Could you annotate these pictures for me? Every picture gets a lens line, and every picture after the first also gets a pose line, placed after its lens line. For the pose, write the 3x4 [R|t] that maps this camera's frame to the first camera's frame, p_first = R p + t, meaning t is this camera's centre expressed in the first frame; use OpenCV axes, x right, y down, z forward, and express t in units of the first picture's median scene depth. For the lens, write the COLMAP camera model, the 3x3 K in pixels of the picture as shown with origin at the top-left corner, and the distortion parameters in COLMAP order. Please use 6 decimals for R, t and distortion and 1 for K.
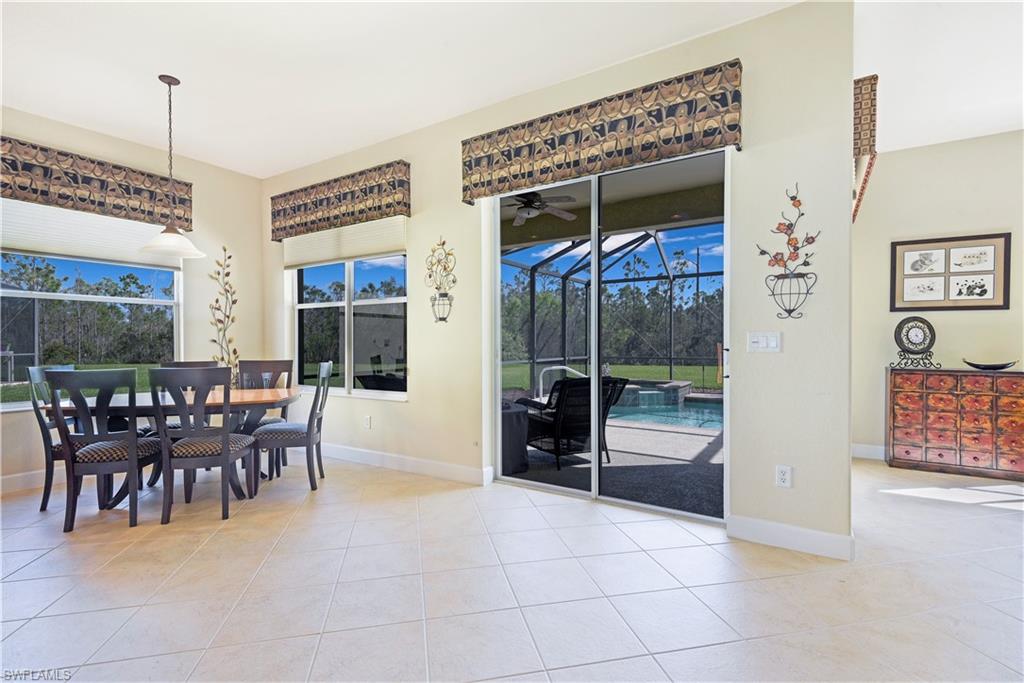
lens RADIAL K [[471.8, 0, 516.7], [0, 471.8, 341.5], [0, 0, 1]] dist [0.013638, -0.007578]
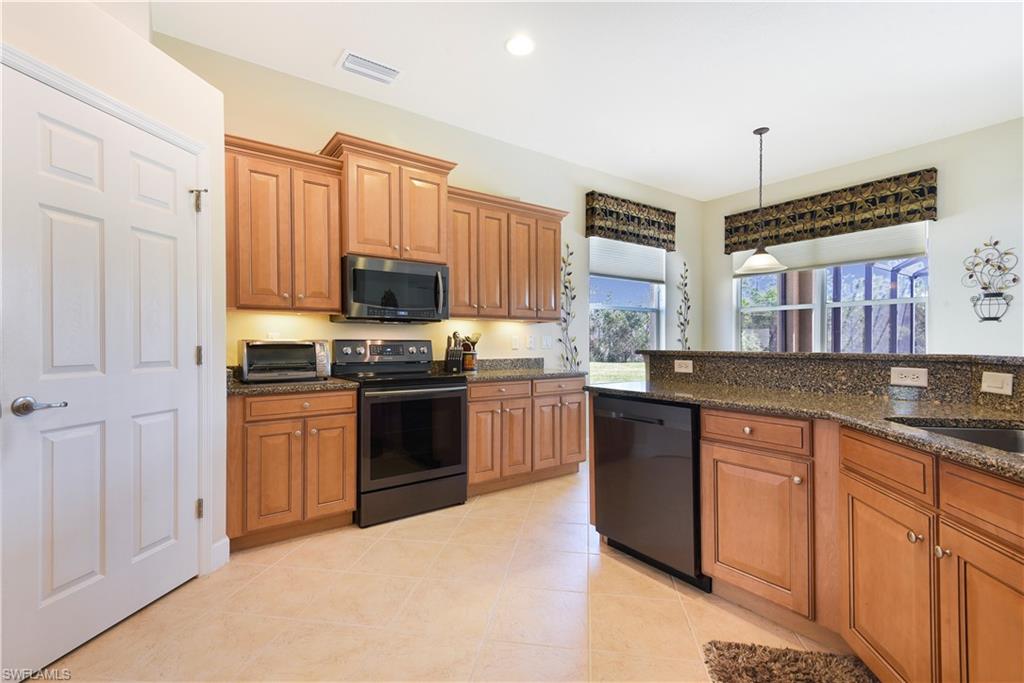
lens RADIAL K [[471.8, 0, 493.0], [0, 471.8, 342.7], [0, 0, 1]] dist [0.013638, -0.007578]
pose [[0.920963, 0.002510, -0.389642, -0.659364], [-0.004270, 0.999984, -0.003650, 0.011744], [0.389626, 0.005025, 0.920959, -0.317247]]
